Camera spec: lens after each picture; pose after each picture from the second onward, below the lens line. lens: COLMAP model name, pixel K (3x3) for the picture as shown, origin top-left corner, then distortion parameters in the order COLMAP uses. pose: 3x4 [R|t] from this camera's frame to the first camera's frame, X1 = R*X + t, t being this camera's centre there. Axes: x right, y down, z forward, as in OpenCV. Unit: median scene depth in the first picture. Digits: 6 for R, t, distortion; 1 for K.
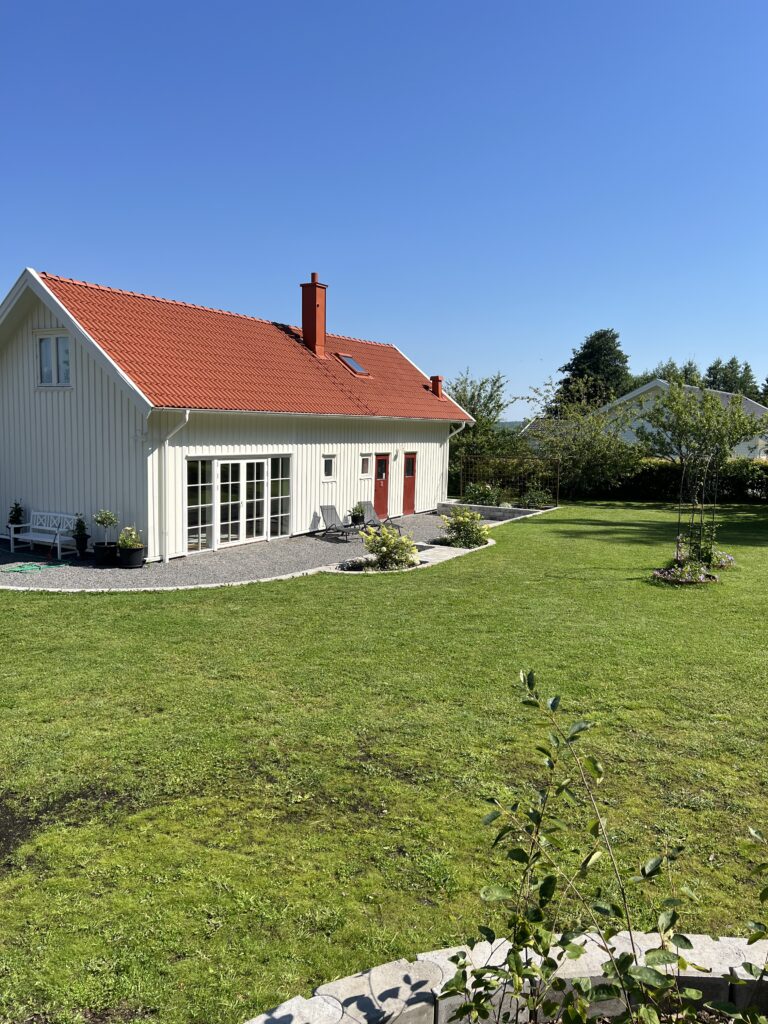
lens RADIAL K [[746.4, 0, 376.2], [0, 746.4, 517.5], [0, 0, 1]] dist [0.005402, -0.023601]
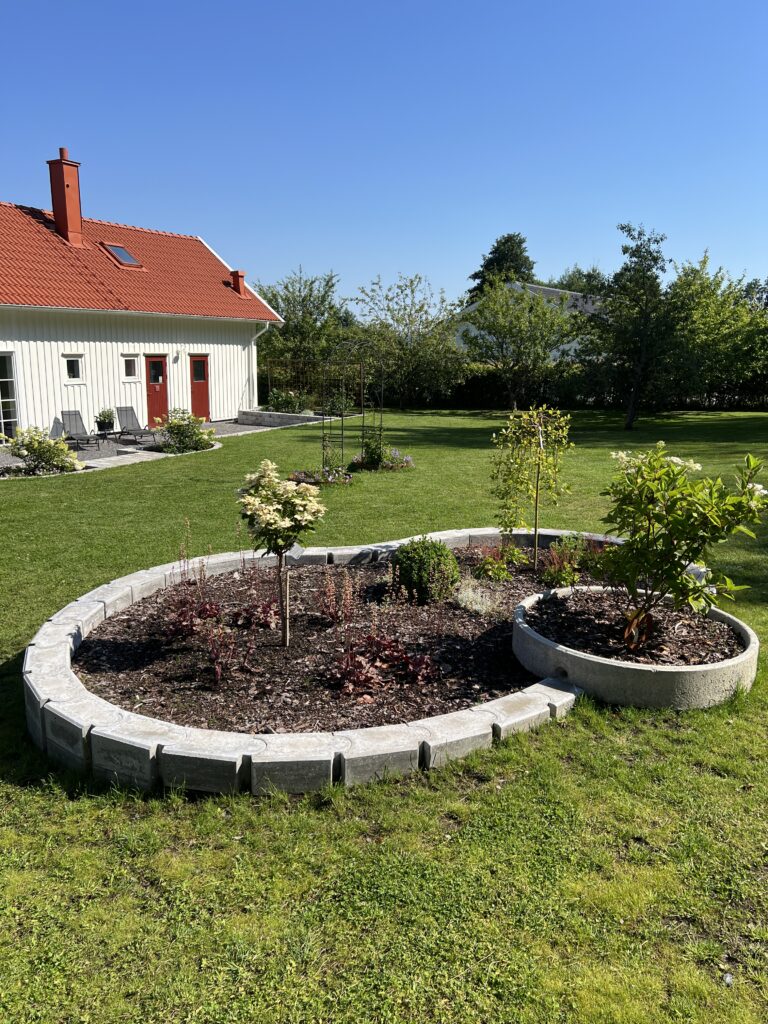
lens RADIAL K [[746.4, 0, 390.3], [0, 746.4, 513.2], [0, 0, 1]] dist [0.005402, -0.023601]
pose [[0.998896, -0.007453, 0.046375, 0.242039], [0.002697, 0.994802, 0.101789, 0.014791], [-0.046893, -0.101551, 0.993725, 0.051819]]
